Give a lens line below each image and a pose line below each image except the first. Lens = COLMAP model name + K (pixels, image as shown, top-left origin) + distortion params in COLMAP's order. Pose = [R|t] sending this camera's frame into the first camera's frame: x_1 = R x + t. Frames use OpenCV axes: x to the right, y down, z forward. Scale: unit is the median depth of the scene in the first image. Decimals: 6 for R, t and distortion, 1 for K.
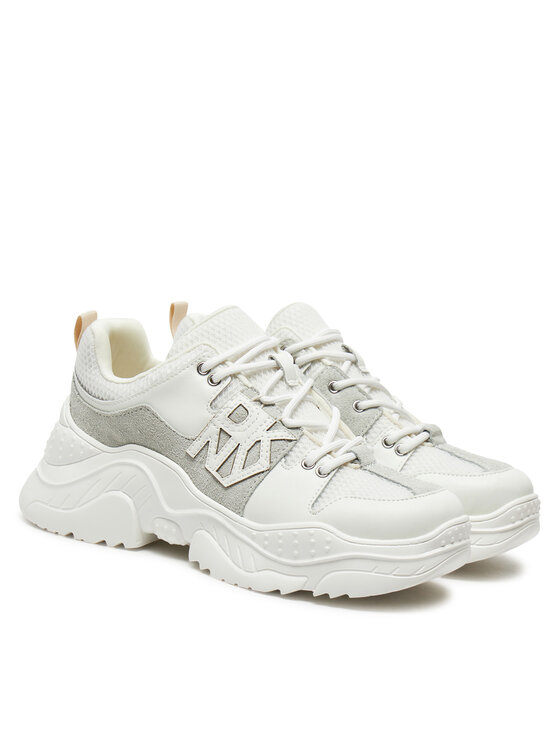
lens RADIAL K [[1888.1, 0, 280.0], [0, 1888.1, 373.0], [0, 0, 1]] dist [-0.575190, 0.104984]
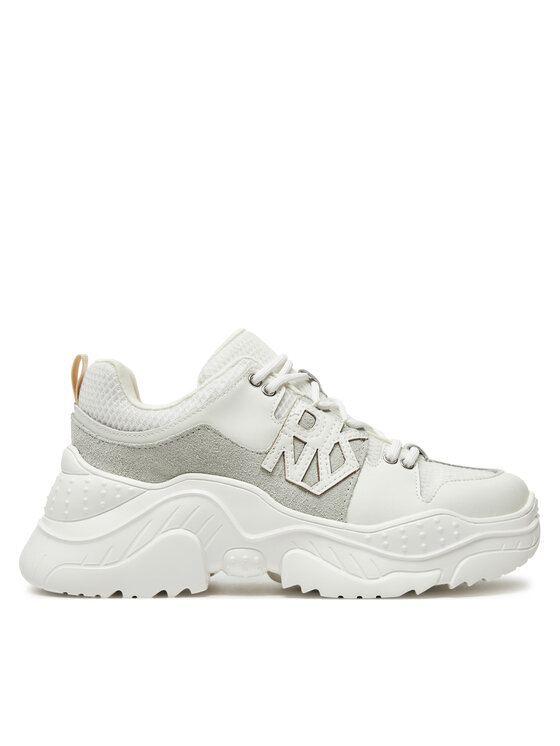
lens RADIAL K [[952.8, 0, 280.0], [0, 952.8, 373.0], [0, 0, 1]] dist [-0.105991, -0.011842]
pose [[0.851102, -0.050582, 0.522558, -0.280875], [0.168610, 0.968955, -0.180826, 0.082758], [-0.497189, 0.242009, 0.833208, 0.603563]]
